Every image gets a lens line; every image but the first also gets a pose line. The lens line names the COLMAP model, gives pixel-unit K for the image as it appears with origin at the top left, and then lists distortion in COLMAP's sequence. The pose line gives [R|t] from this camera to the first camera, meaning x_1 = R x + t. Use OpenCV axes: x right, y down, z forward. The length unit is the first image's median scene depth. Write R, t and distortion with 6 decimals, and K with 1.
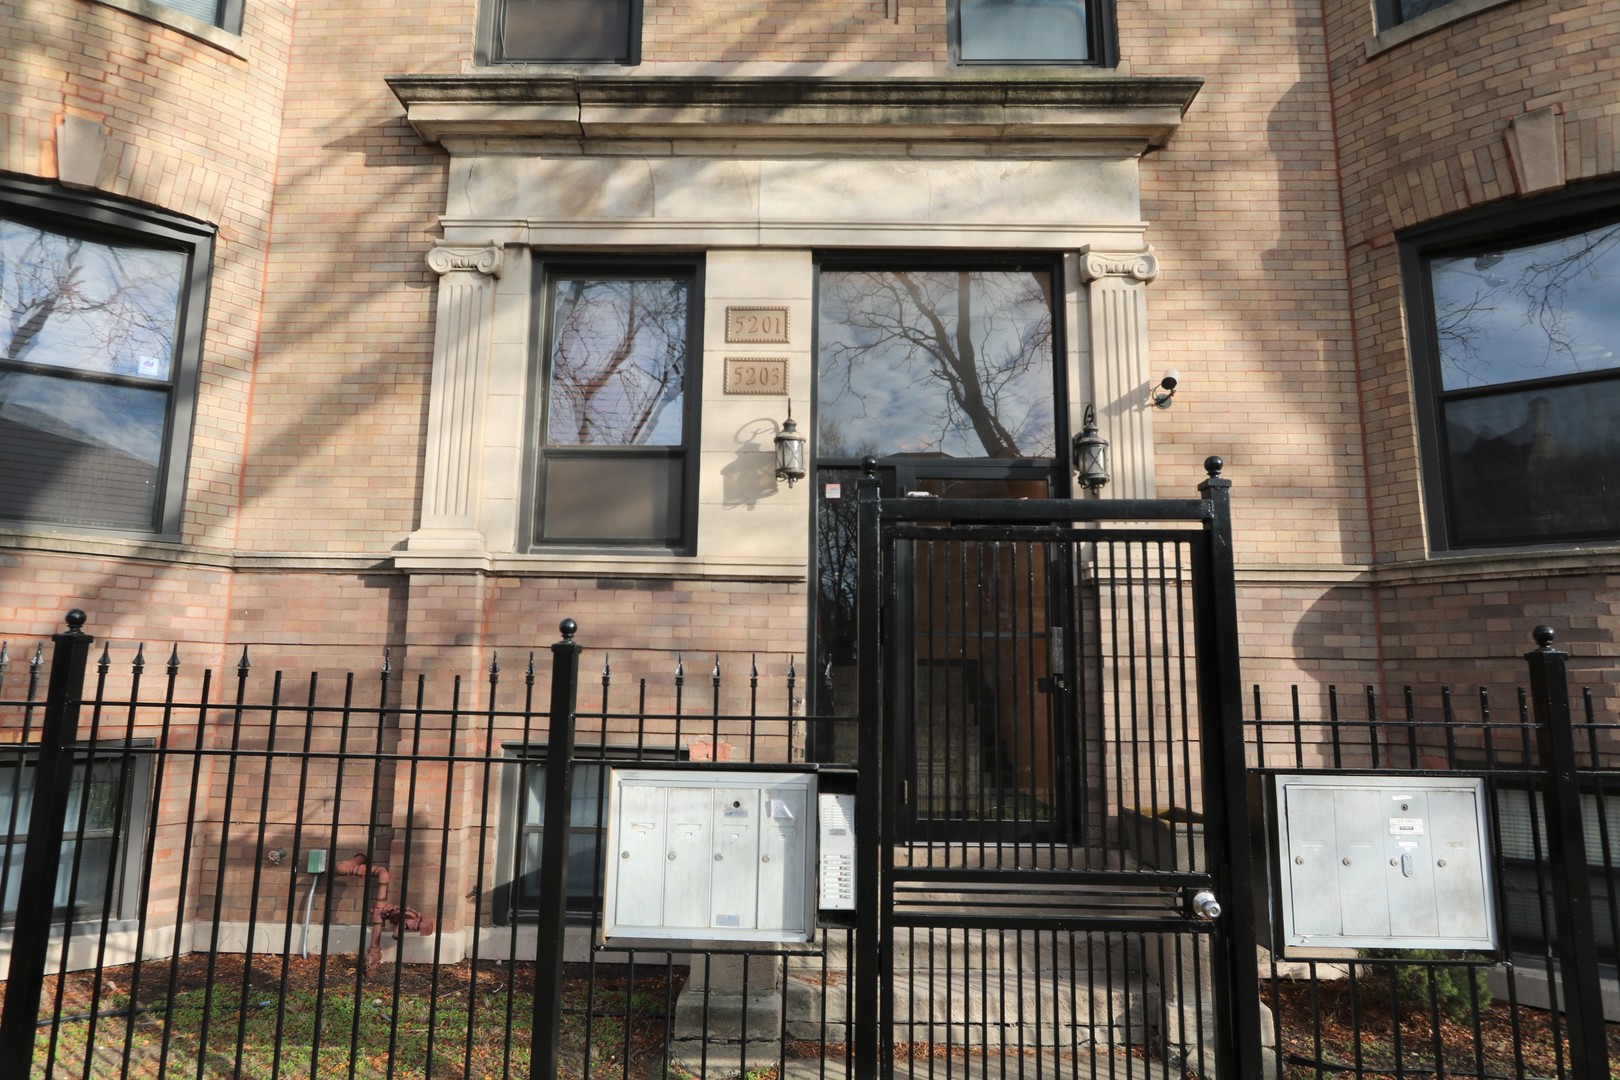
lens RADIAL K [[910.2, 0, 810.0], [0, 910.2, 540.0], [0, 0, 1]] dist [-0.019046, 0.003163]
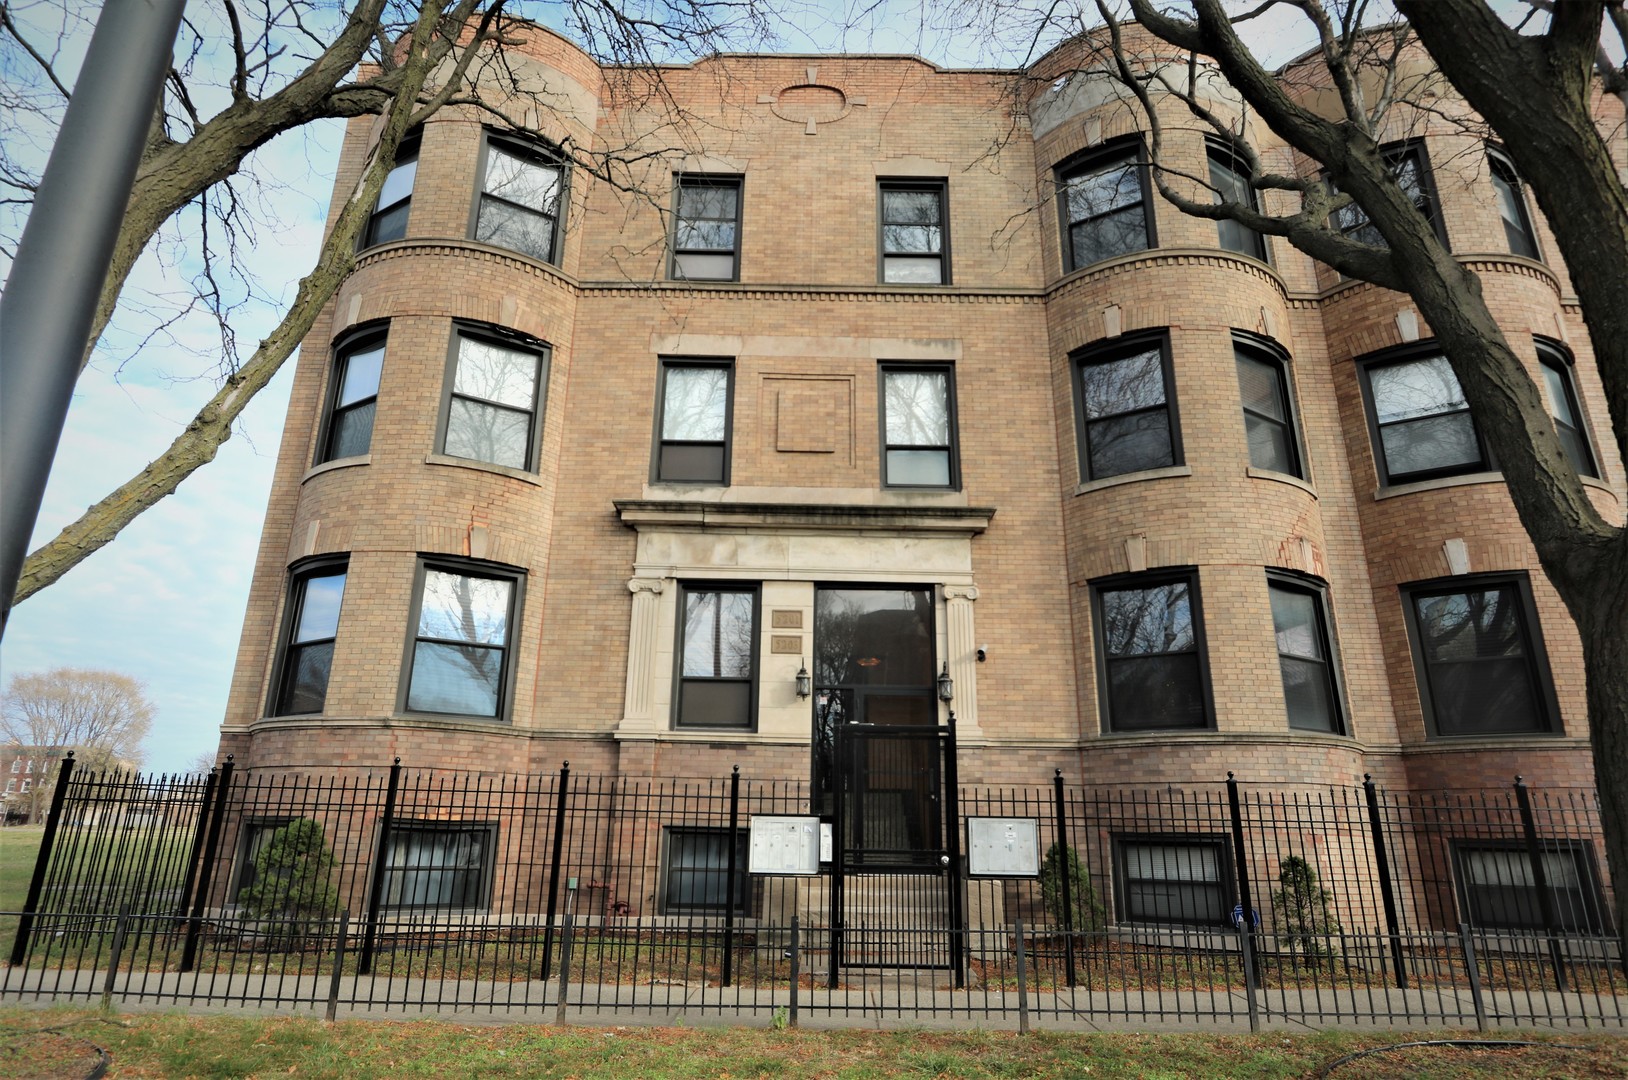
lens RADIAL K [[914.7, 0, 814.0], [0, 914.7, 540.0], [0, 0, 1]] dist [-0.019046, 0.003163]
pose [[0.999721, 0.009656, 0.021555, -0.044956], [-0.006333, 0.988788, -0.149194, -0.106964], [-0.022754, 0.149016, 0.988573, -1.129512]]
